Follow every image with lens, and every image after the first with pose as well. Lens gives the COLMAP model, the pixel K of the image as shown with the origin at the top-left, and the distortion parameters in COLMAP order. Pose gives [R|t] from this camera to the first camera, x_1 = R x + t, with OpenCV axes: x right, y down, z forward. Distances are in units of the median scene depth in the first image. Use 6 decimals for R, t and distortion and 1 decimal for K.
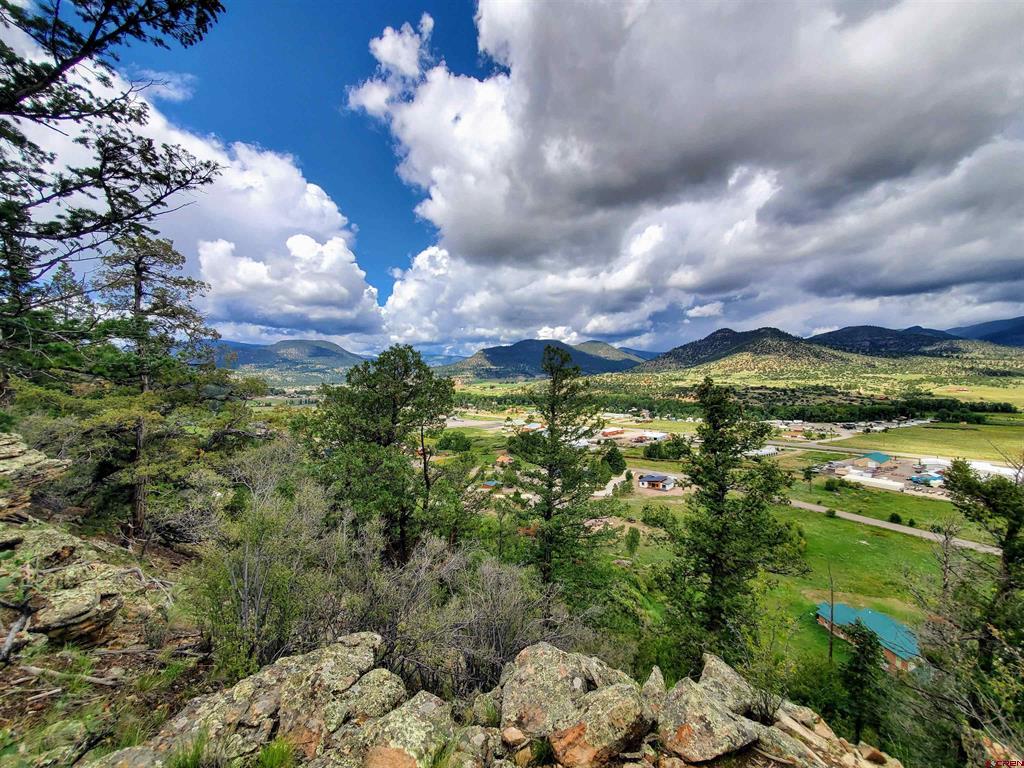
lens RADIAL K [[414.7, 0, 509.4], [0, 414.7, 379.7], [0, 0, 1]] dist [-0.001012, -0.000555]
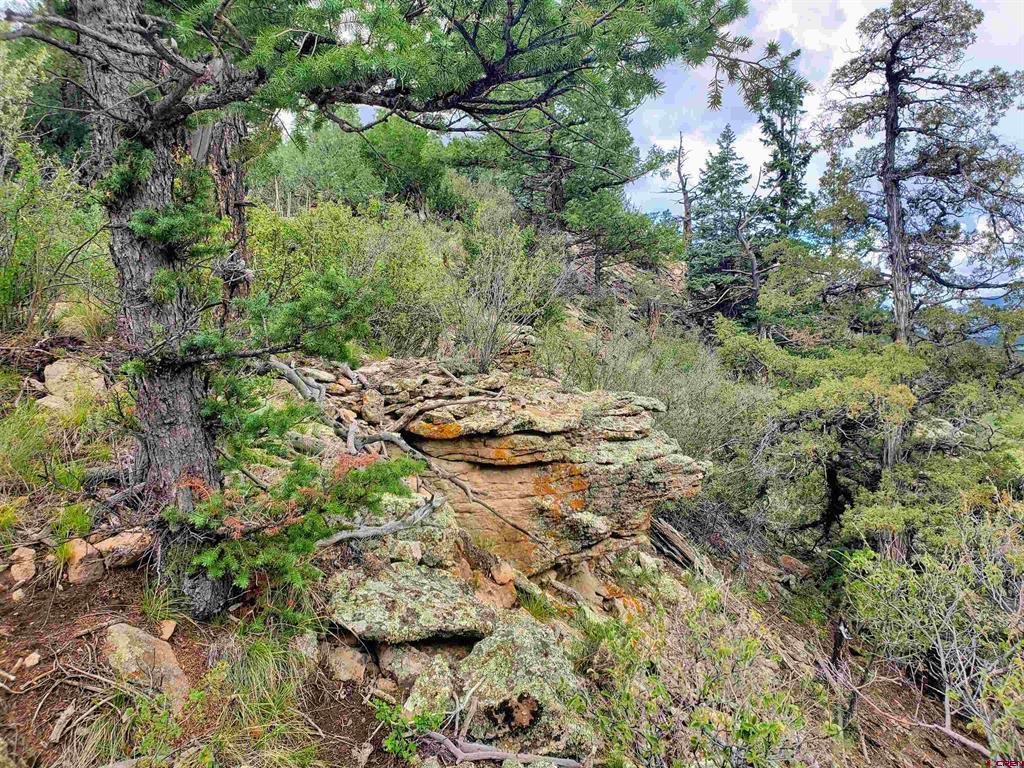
lens RADIAL K [[807.8, 0, 517.0], [0, 807.8, 369.5], [0, 0, 1]] dist [0.028551, -0.010461]
pose [[0.340288, 0.024772, -0.939995, -0.169659], [-0.019528, 0.999624, 0.019275, 0.045438], [0.940118, 0.011797, 0.340644, 0.289565]]
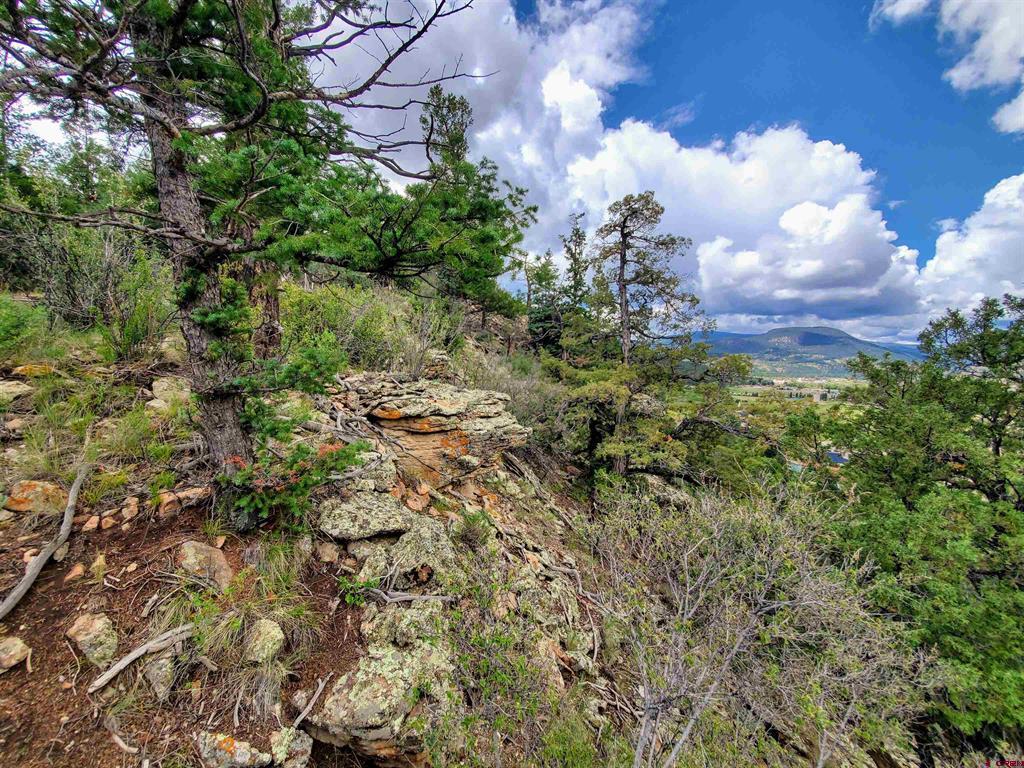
lens RADIAL K [[414.7, 0, 509.4], [0, 414.7, 379.7], [0, 0, 1]] dist [-0.001012, -0.000555]
pose [[0.484468, 0.057540, -0.872915, -0.168838], [-0.036711, 0.998293, 0.045430, 0.027203], [0.874038, 0.010036, 0.485753, 0.302063]]
